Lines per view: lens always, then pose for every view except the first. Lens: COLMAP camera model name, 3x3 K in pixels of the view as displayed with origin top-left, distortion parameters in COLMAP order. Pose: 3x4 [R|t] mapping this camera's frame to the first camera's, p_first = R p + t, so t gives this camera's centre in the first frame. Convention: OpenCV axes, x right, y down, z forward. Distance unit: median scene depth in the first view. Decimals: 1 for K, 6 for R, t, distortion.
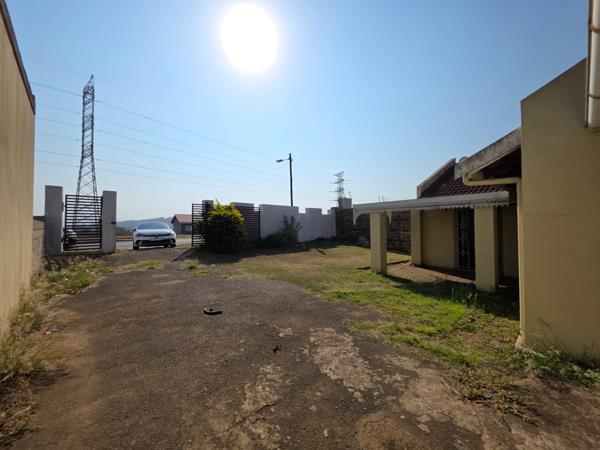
lens RADIAL K [[240.6, 0, 301.0], [0, 240.6, 221.1], [0, 0, 1]] dist [0.001453, -0.000483]
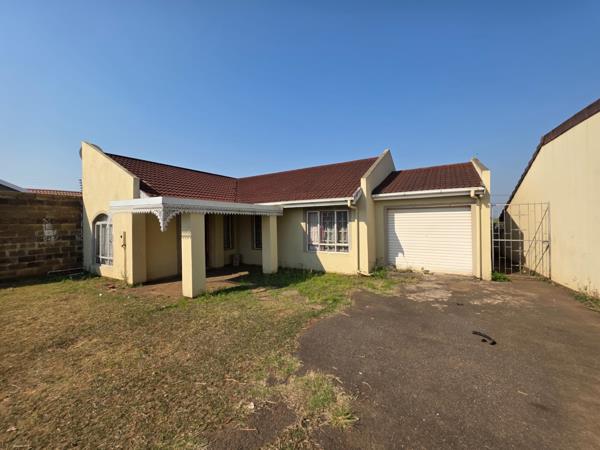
lens RADIAL K [[240.6, 0, 301.0], [0, 240.6, 221.1], [0, 0, 1]] dist [0.001453, -0.000483]
pose [[-0.339279, 0.015089, 0.940565, -0.299417], [-0.003322, 0.999846, -0.017239, -0.000275], [-0.940680, -0.008973, -0.339176, 0.603142]]
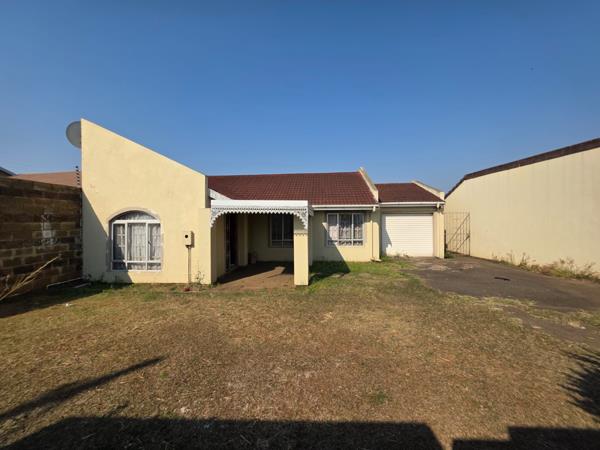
lens RADIAL K [[240.6, 0, 301.0], [0, 240.6, 221.1], [0, 0, 1]] dist [0.001453, -0.000483]
pose [[-0.720480, 0.008620, 0.693422, -0.164196], [-0.005053, 0.999831, -0.017679, 0.002269], [-0.693458, -0.016242, -0.720314, 1.054695]]
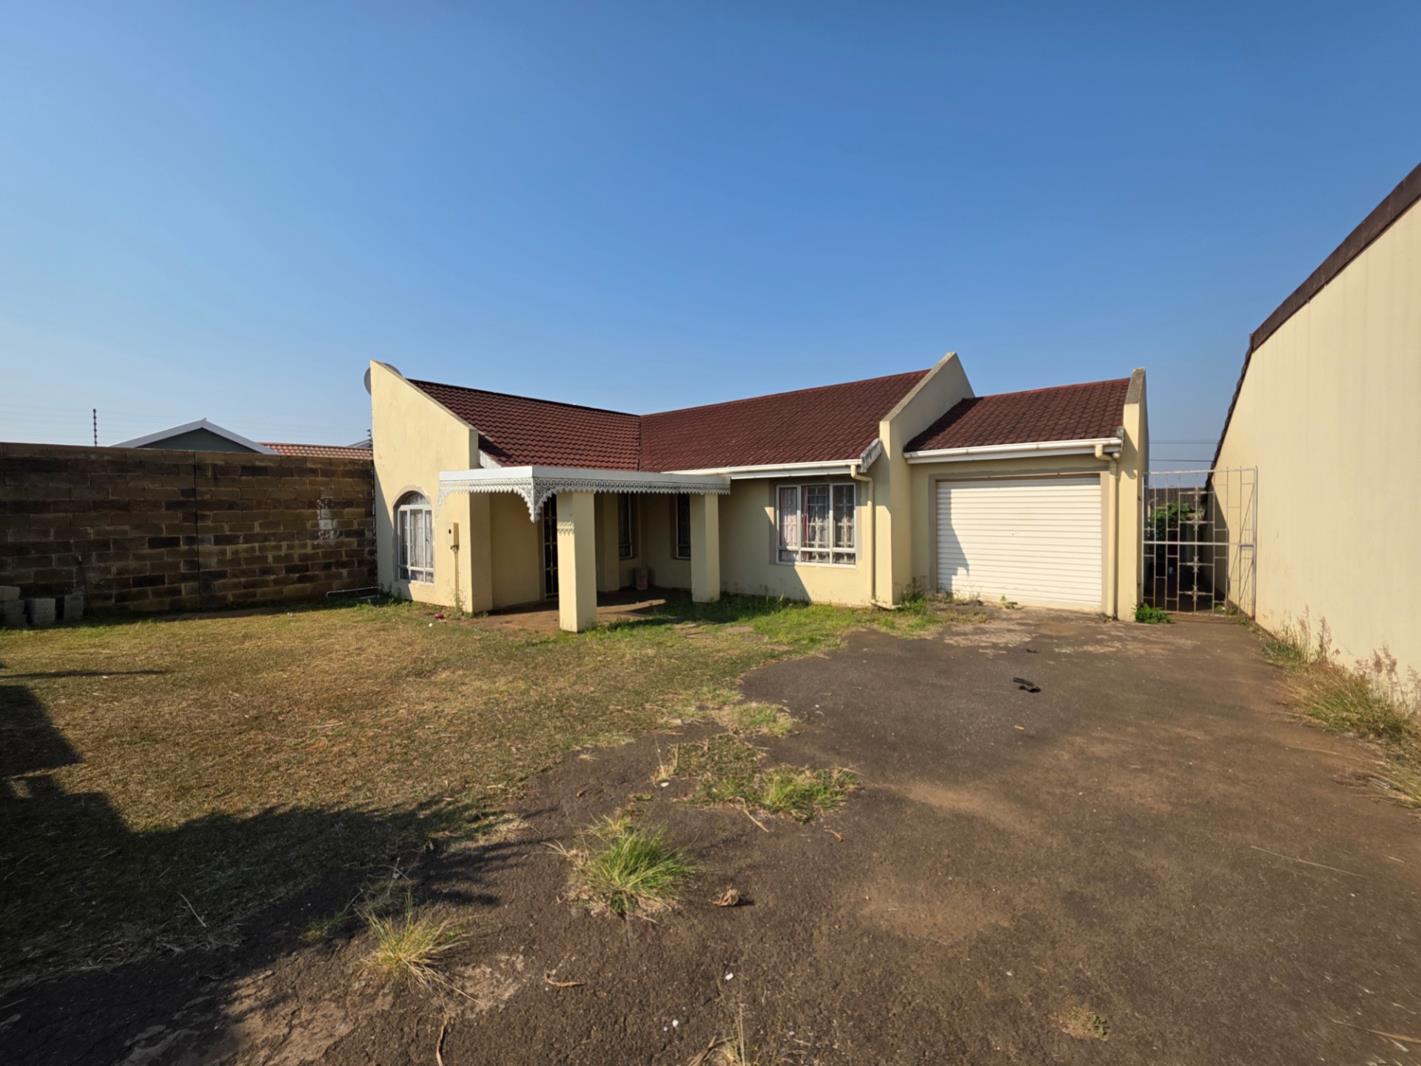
lens RADIAL K [[569.8, 0, 712.8], [0, 569.8, 523.7], [0, 0, 1]] dist [0.001453, -0.000483]
pose [[-0.221286, -0.021329, 0.974976, -0.469778], [-0.005250, 0.999772, 0.020680, -0.000500], [-0.975195, -0.000542, -0.221348, 0.633953]]
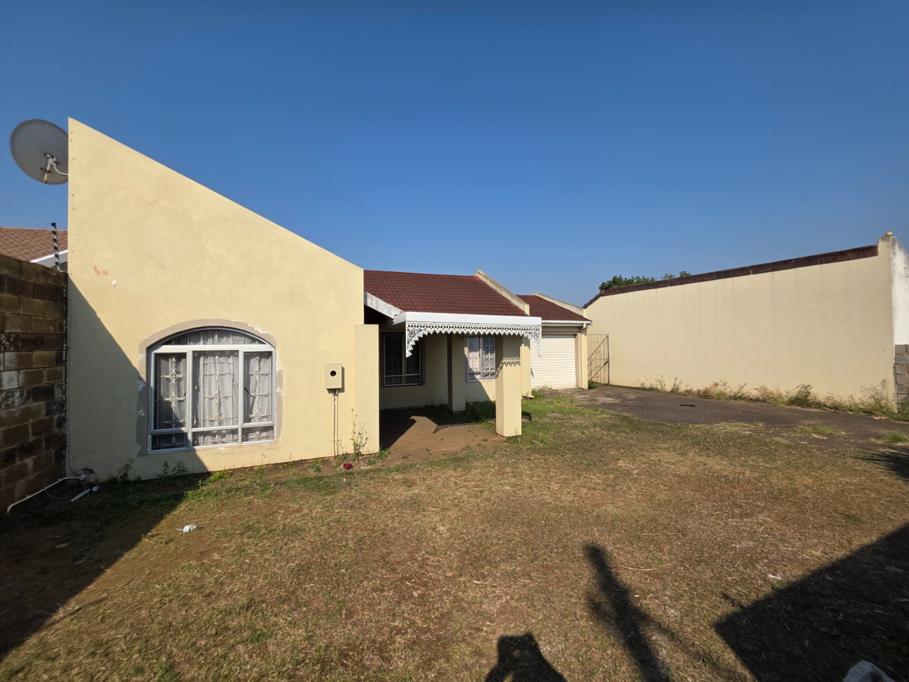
lens RADIAL K [[364.5, 0, 456.0], [0, 364.5, 335.0], [0, 0, 1]] dist [0.001453, -0.000483]
pose [[-0.949812, 0.020982, 0.312116, 0.121199], [0.007878, 0.999036, -0.043185, 0.000654], [-0.312721, -0.038558, -0.949062, 1.252079]]
